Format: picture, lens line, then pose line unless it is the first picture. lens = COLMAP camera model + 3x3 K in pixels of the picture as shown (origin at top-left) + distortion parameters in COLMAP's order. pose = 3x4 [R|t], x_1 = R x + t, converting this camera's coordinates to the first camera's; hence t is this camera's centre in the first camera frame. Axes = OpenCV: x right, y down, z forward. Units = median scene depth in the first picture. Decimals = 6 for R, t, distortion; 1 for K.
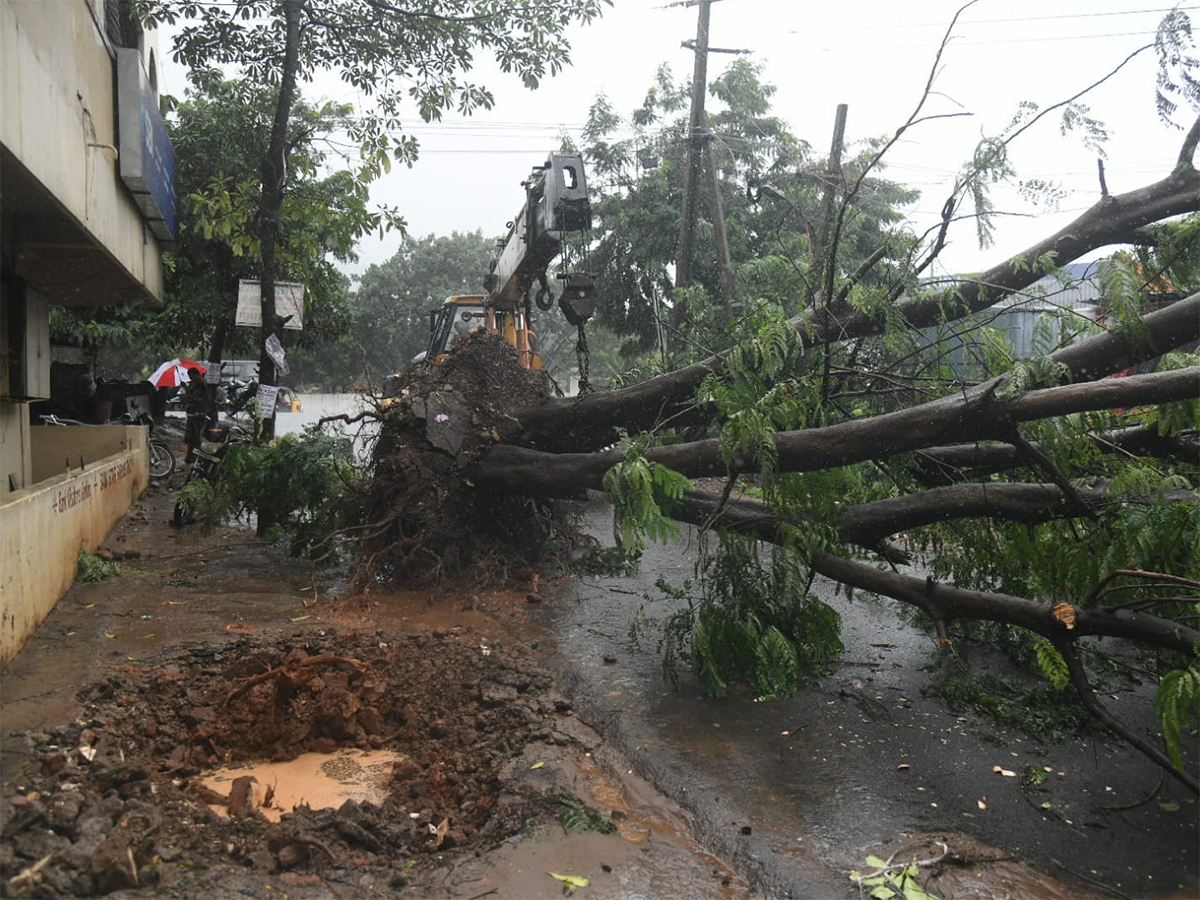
lens RADIAL K [[985.4, 0, 595.3], [0, 985.4, 468.8], [0, 0, 1]] dist [-0.059362, 0.012630]
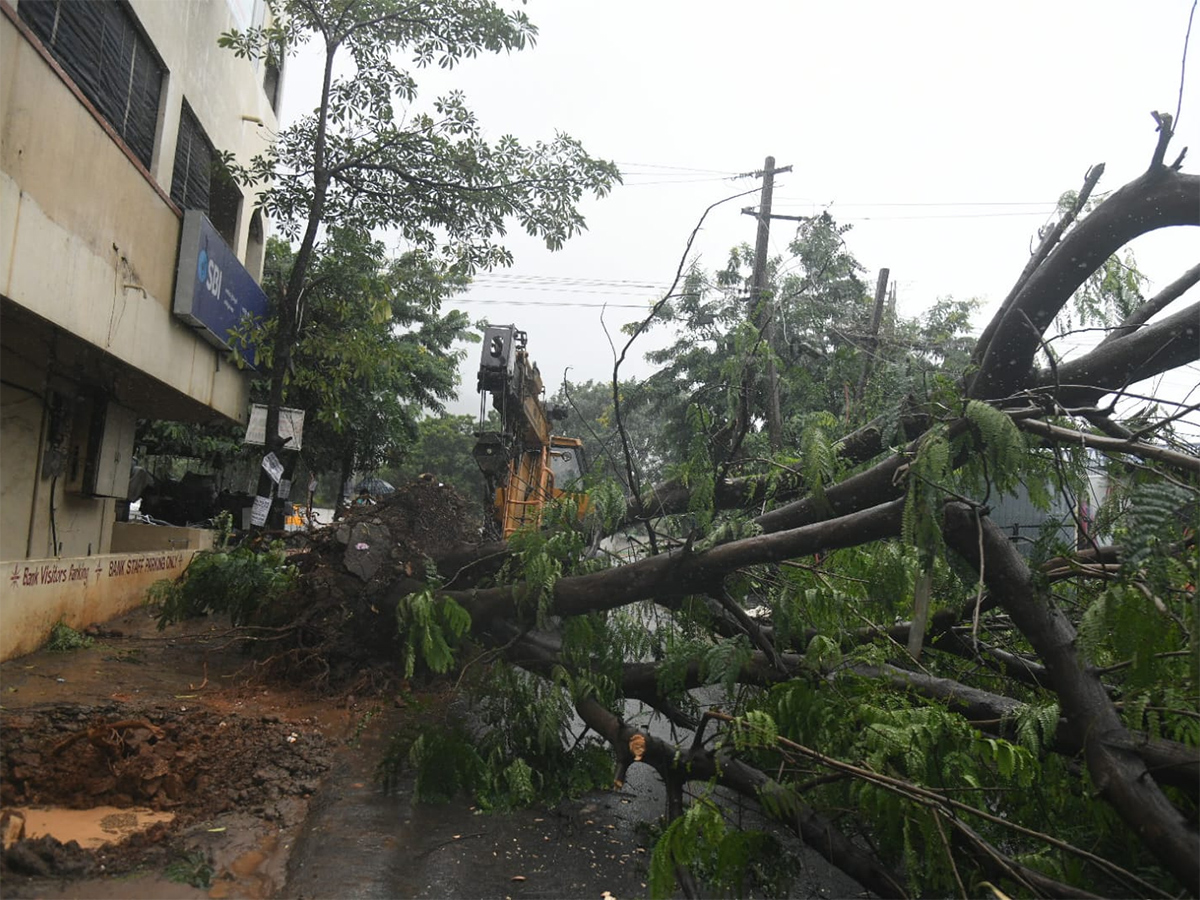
lens RADIAL K [[974.9, 0, 577.7], [0, 974.9, 452.6], [0, 0, 1]] dist [-0.039480, 0.007587]
pose [[0.978091, 0.056357, -0.200406, 0.208651], [-0.088475, 0.983927, -0.155111, 0.005535], [0.188444, 0.169444, 0.967356, -0.022718]]
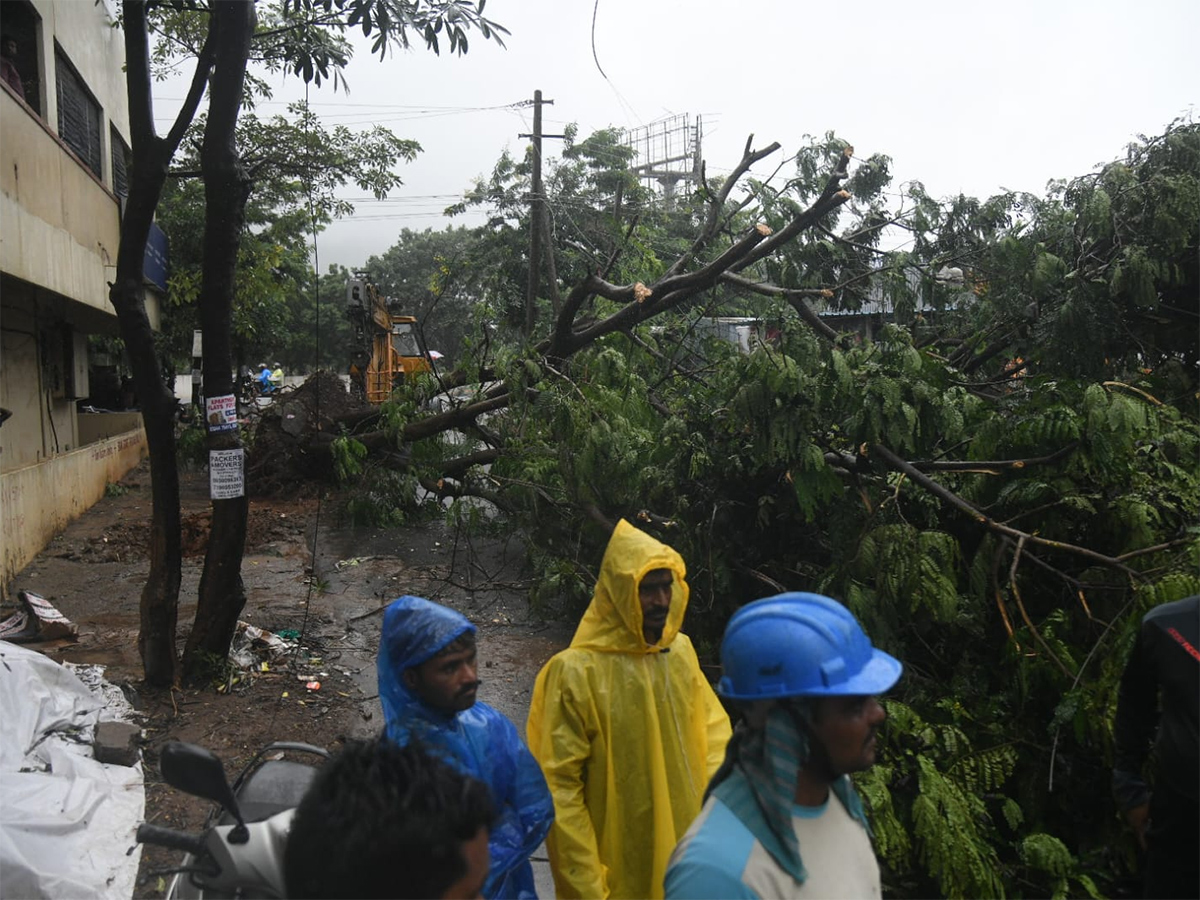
lens RADIAL K [[985.4, 0, 595.3], [0, 985.4, 468.8], [0, 0, 1]] dist [-0.059362, 0.012630]
pose [[0.999374, -0.013453, -0.032719, 0.351170], [0.014379, 0.999497, 0.028252, 0.013546], [0.032322, -0.028705, 0.999065, -0.627106]]
